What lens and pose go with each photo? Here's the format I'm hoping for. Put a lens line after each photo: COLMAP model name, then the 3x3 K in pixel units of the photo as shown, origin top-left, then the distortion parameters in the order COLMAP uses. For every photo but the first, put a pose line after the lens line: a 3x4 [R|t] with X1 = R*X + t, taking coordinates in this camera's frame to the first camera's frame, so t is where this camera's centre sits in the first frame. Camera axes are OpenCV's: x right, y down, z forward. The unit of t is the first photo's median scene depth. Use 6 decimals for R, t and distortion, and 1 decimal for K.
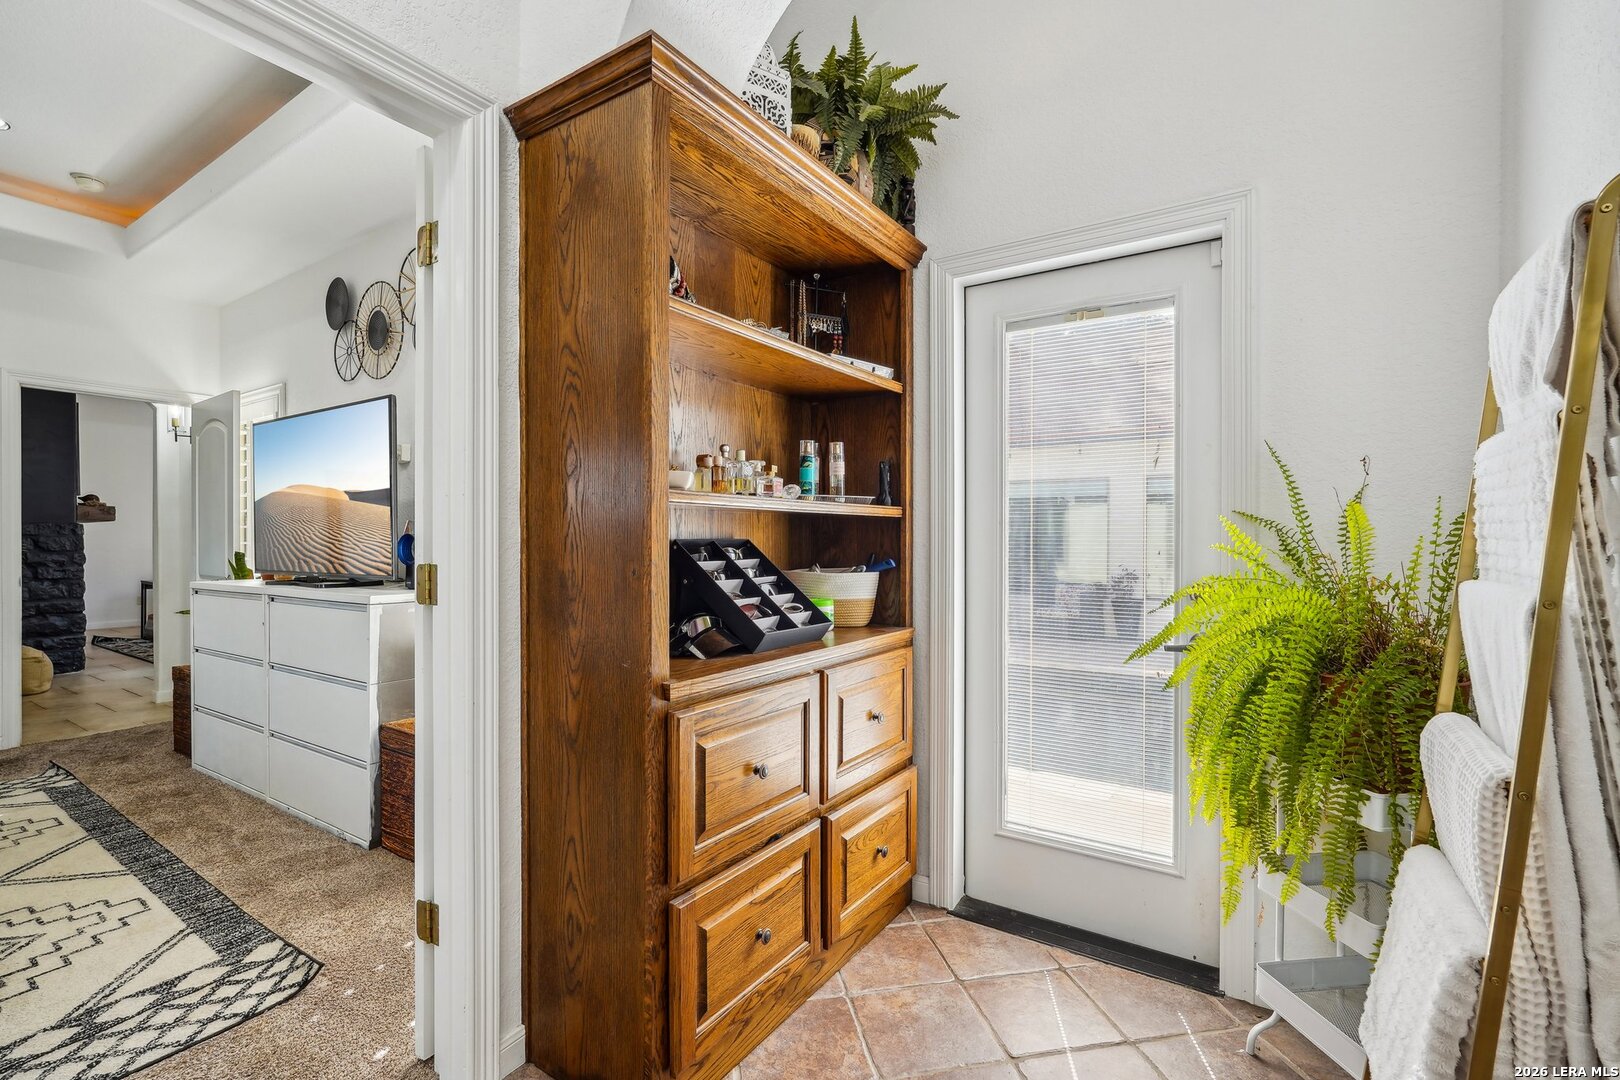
lens RADIAL K [[734.6, 0, 812.4], [0, 734.6, 540.7], [0, 0, 1]] dist [-0.018168, 0.008142]
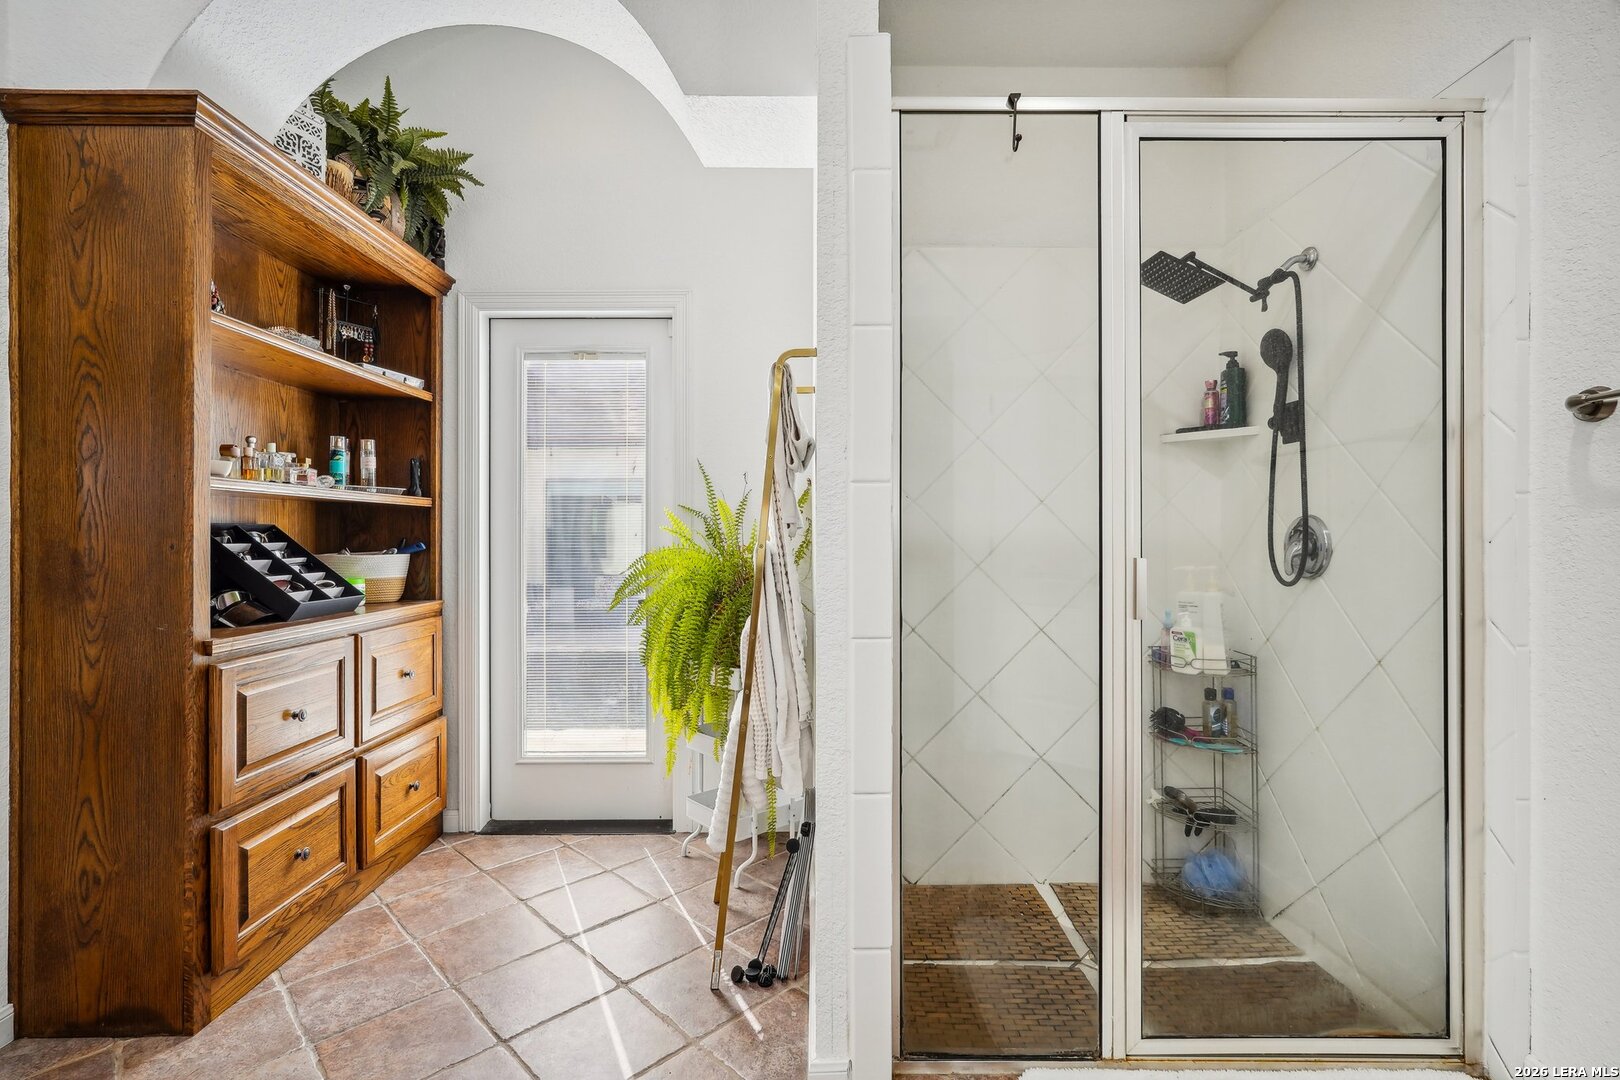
lens RADIAL K [[734.6, 0, 805.0], [0, 734.6, 527.9], [0, 0, 1]] dist [-0.018168, 0.008142]
pose [[0.832027, 0.001082, 0.554734, -0.040134], [0.007379, 0.999888, -0.013017, 0.028856], [-0.554686, 0.014924, 0.831926, -0.403449]]
